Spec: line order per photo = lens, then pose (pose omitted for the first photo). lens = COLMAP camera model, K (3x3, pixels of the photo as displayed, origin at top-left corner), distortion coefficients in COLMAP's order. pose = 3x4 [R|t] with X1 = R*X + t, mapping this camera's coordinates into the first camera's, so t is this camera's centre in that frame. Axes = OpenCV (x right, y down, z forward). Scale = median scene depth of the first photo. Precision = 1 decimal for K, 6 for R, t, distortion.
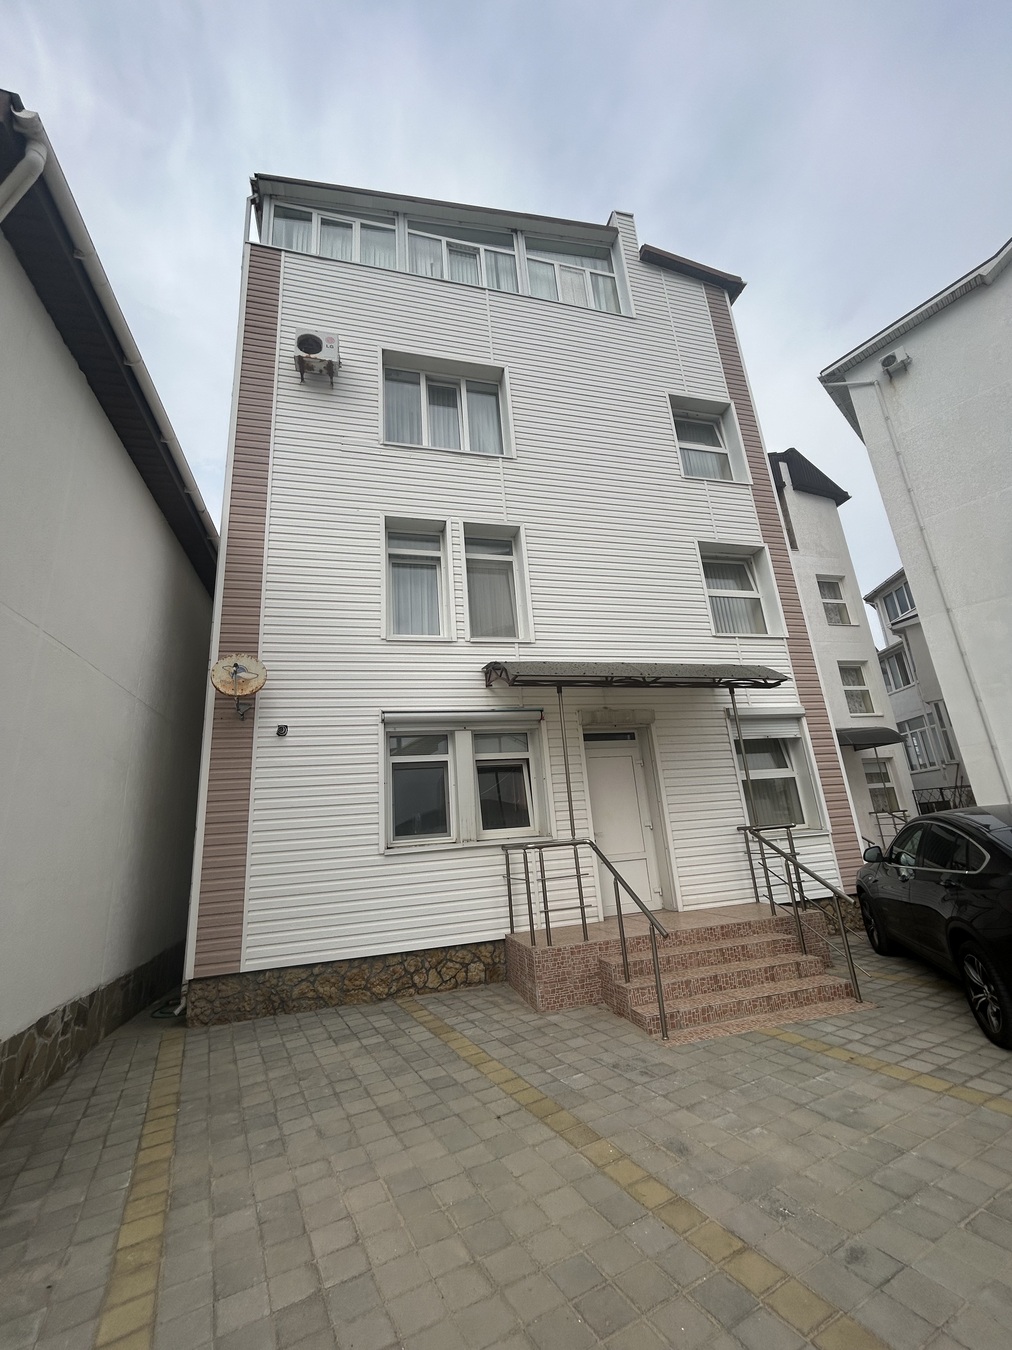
lens RADIAL K [[542.3, 0, 500.5], [0, 542.3, 676.2], [0, 0, 1]] dist [-0.000987, -0.000233]
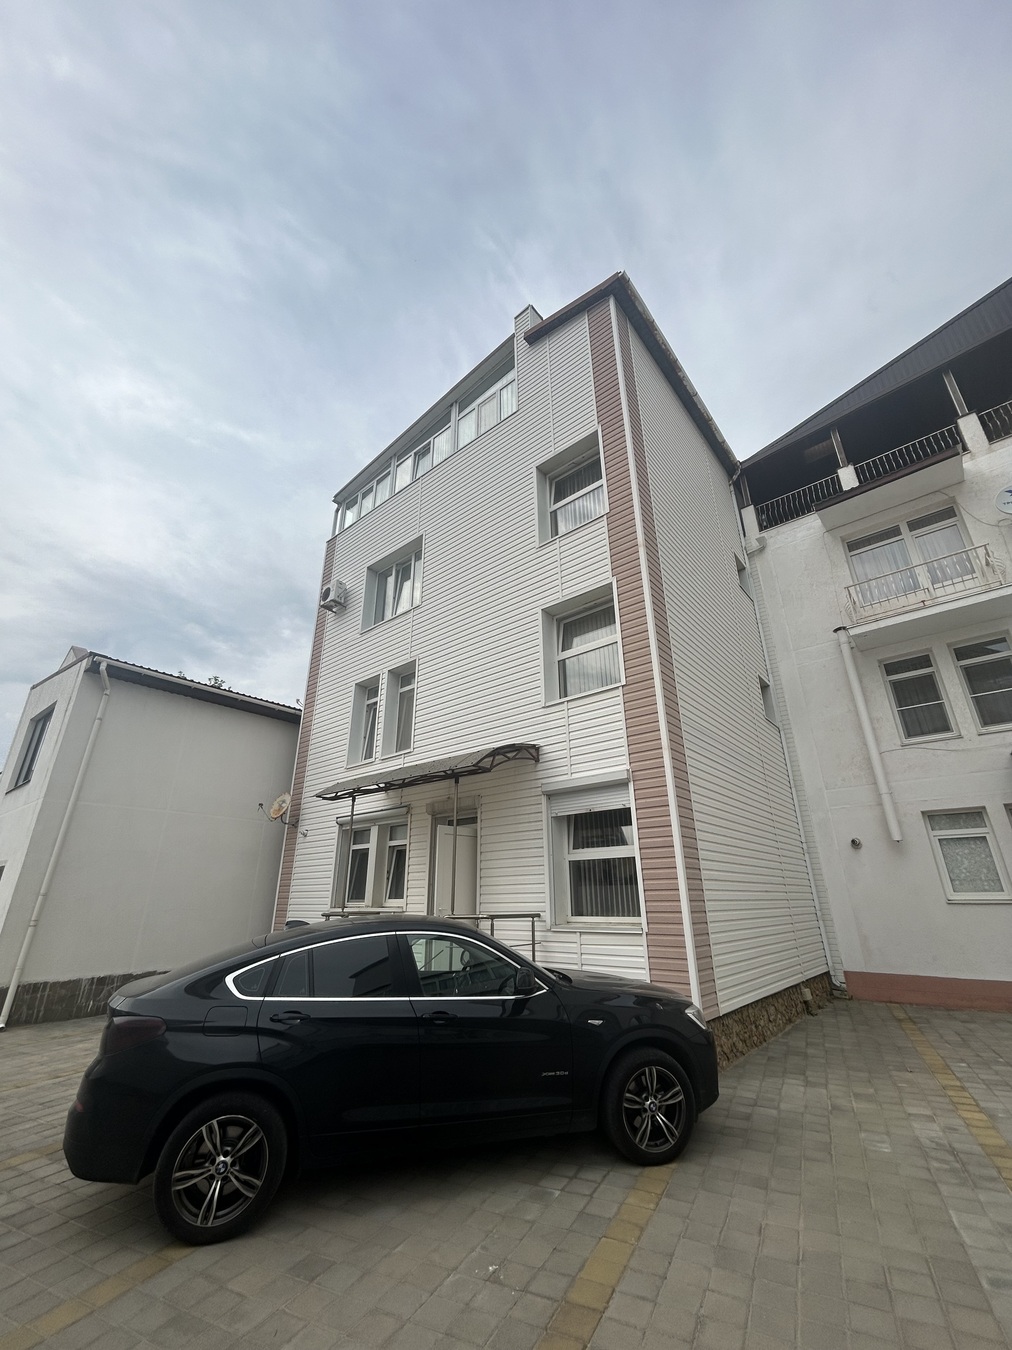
lens RADIAL K [[542.3, 0, 501.6], [0, 542.3, 674.9], [0, 0, 1]] dist [-0.000987, -0.000233]
pose [[0.580854, -0.251755, -0.774098, 1.168981], [0.195021, 0.966316, -0.167932, 0.019615], [0.790301, -0.053422, 0.610385, 0.368907]]
